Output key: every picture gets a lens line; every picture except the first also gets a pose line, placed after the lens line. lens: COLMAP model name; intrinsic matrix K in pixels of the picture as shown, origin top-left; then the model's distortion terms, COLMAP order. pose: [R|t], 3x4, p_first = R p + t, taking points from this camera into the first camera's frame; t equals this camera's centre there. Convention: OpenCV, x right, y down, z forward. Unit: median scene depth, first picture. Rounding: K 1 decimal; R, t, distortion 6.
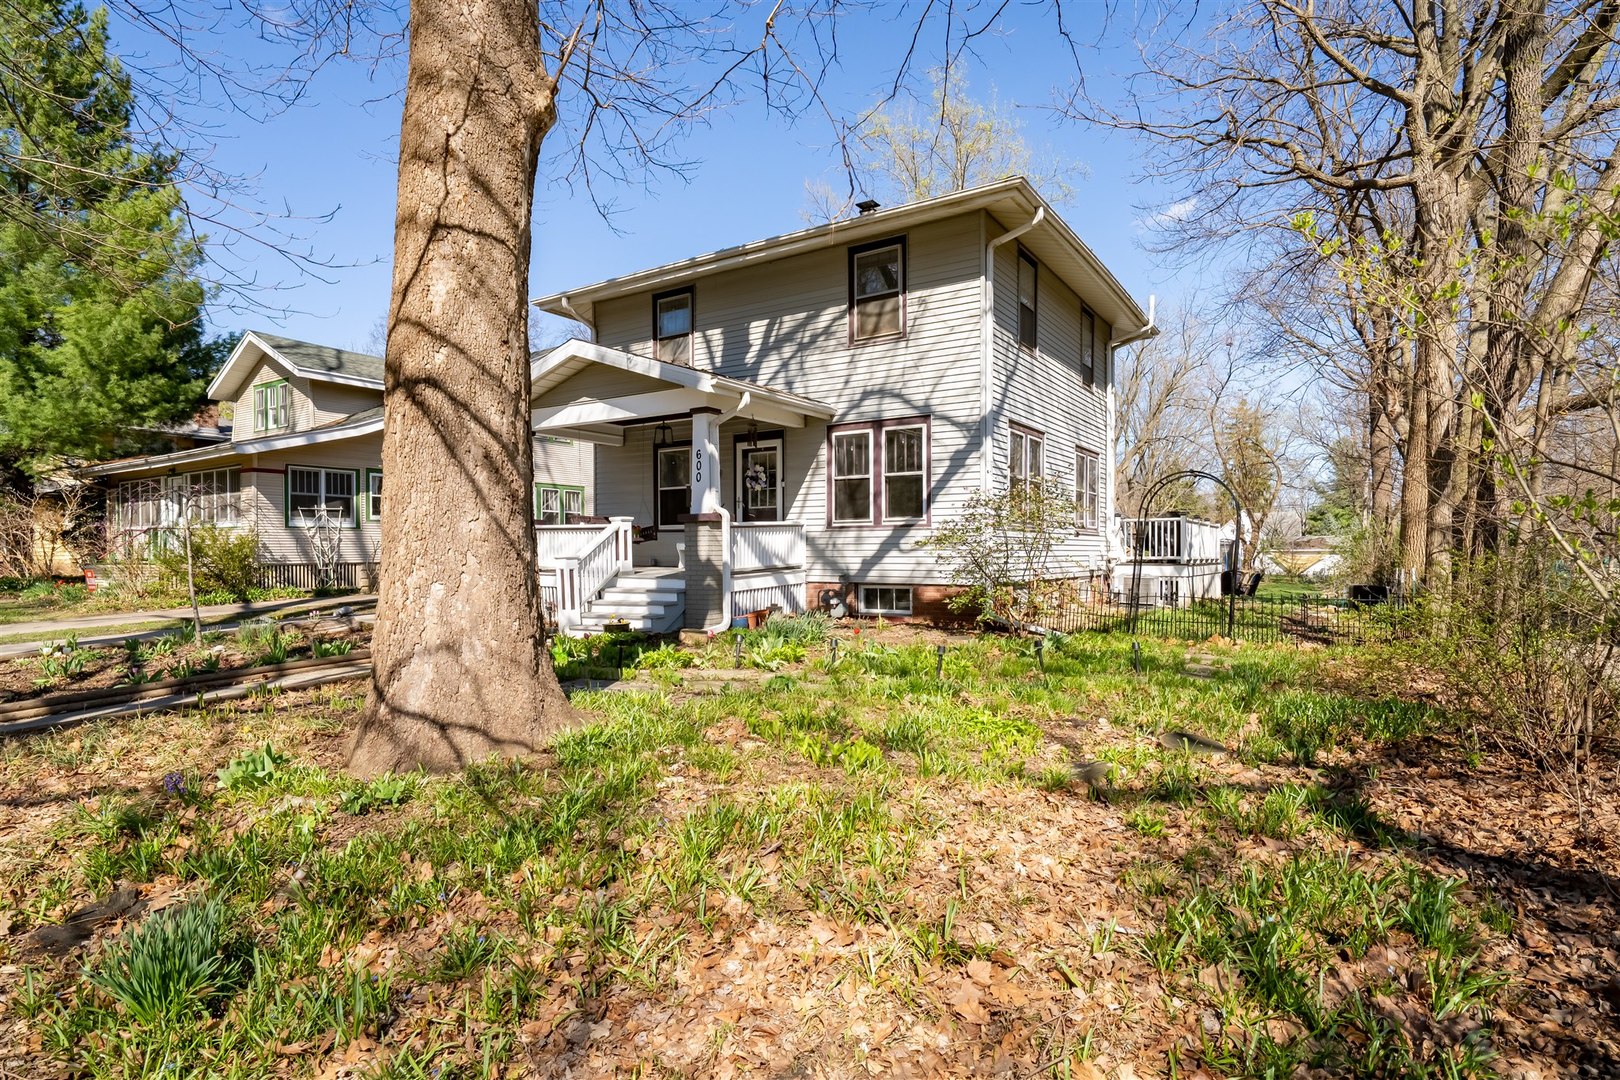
lens RADIAL K [[823.0, 0, 810.0], [0, 823.0, 540.0], [0, 0, 1]] dist [-0.002912, -0.000953]
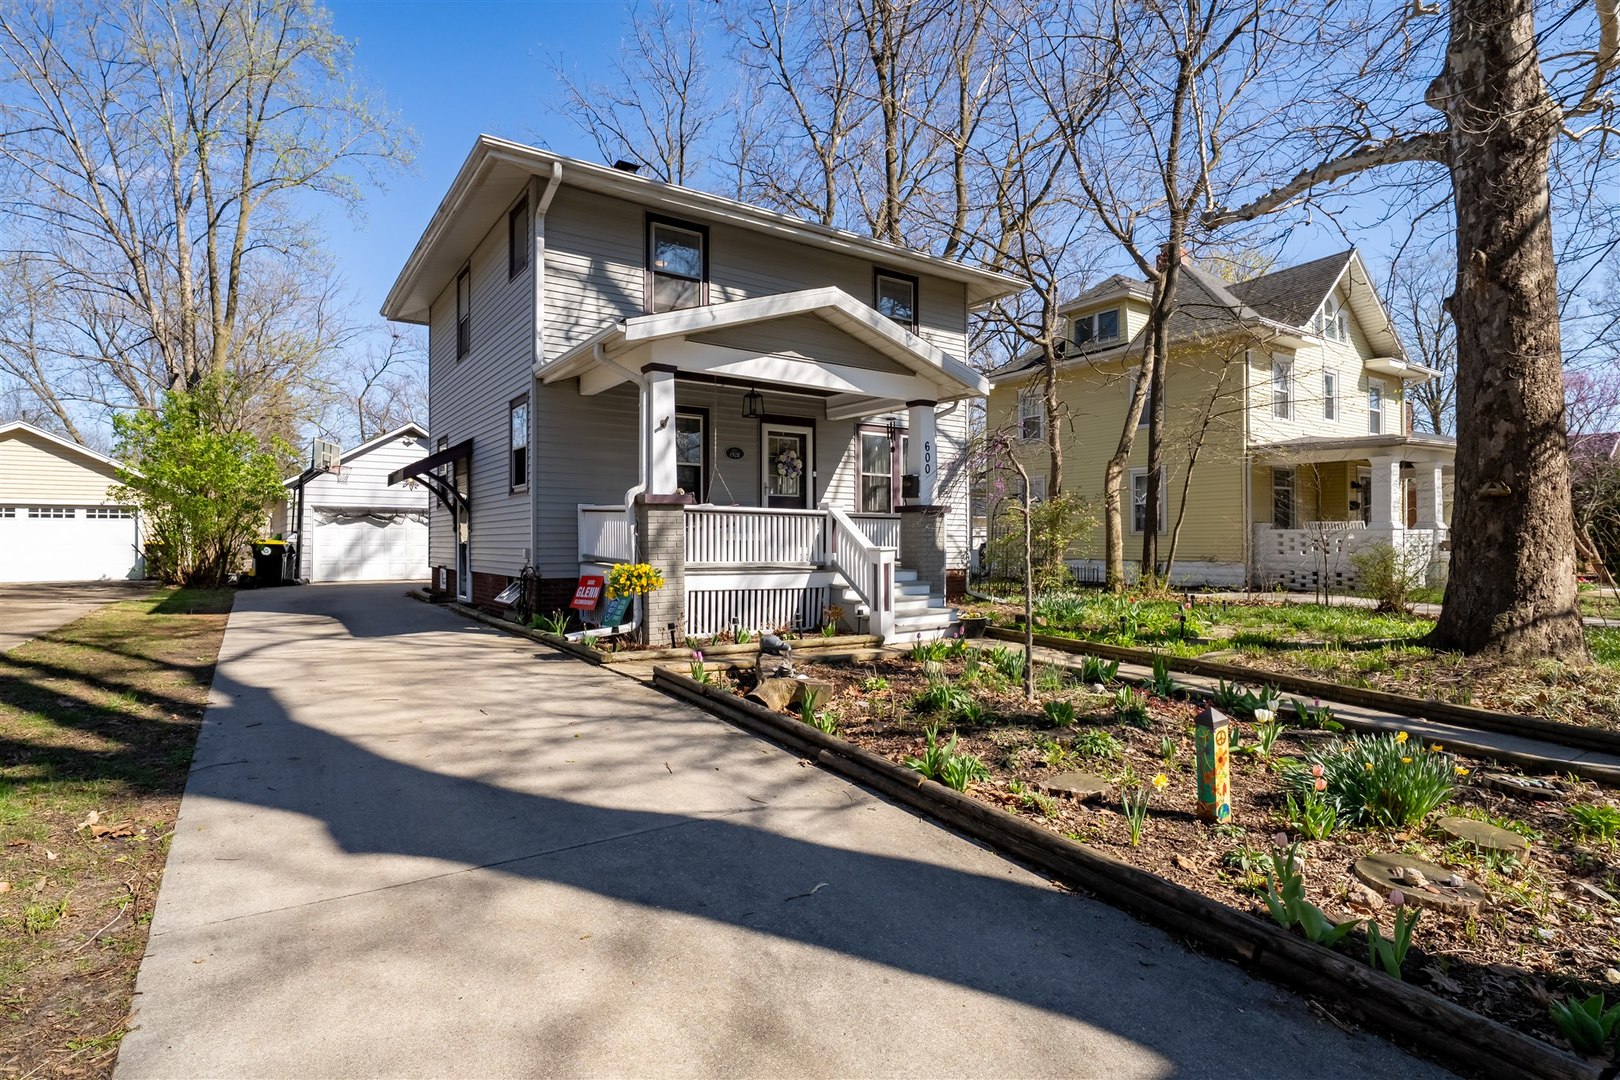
lens RADIAL K [[811.9, 0, 810.8], [0, 811.9, 513.4], [0, 0, 1]] dist [-0.000653, -0.000168]
pose [[0.382754, 0.031992, 0.923296, -1.022320], [-0.014999, 0.999484, -0.028414, 0.008135], [-0.923729, -0.002972, 0.383036, 0.691611]]
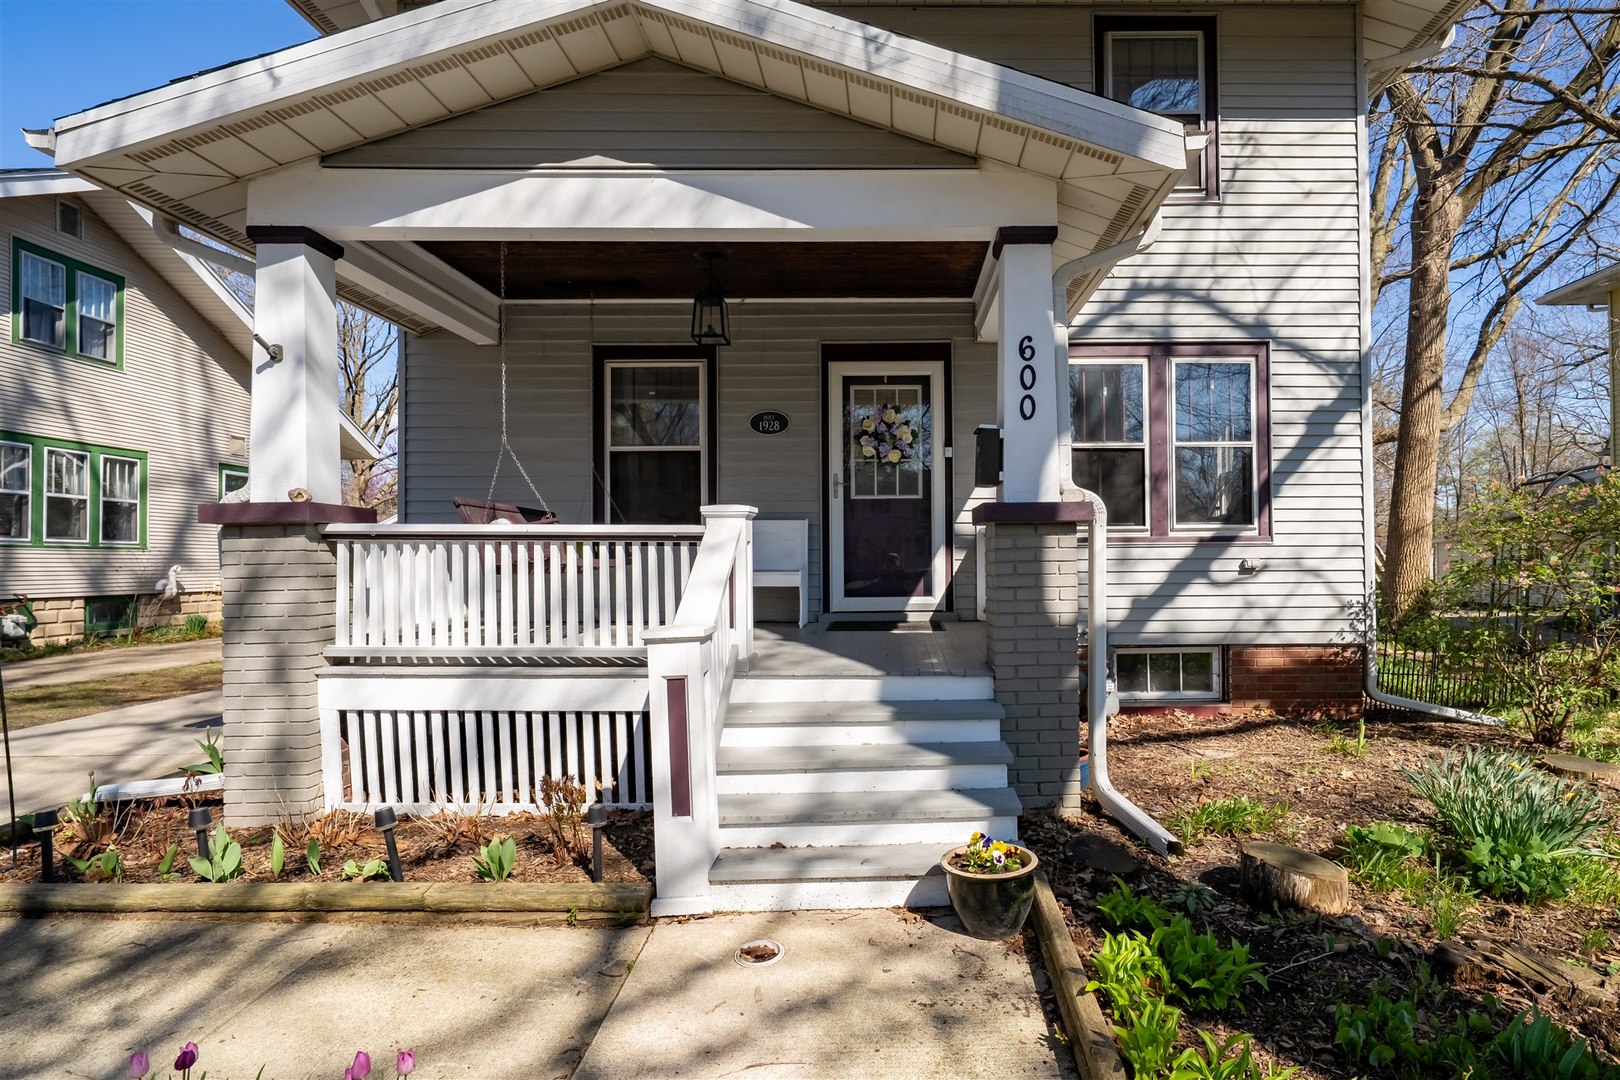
lens RADIAL K [[835.0, 0, 907.5], [0, 835.0, 544.9], [0, 0, 1]] dist [-0.005739, -0.000712]
pose [[0.827227, 0.006326, 0.561832, -0.369921], [-0.001367, 0.999956, -0.009245, -0.007520], [-0.561866, 0.006879, 0.827199, 0.653212]]
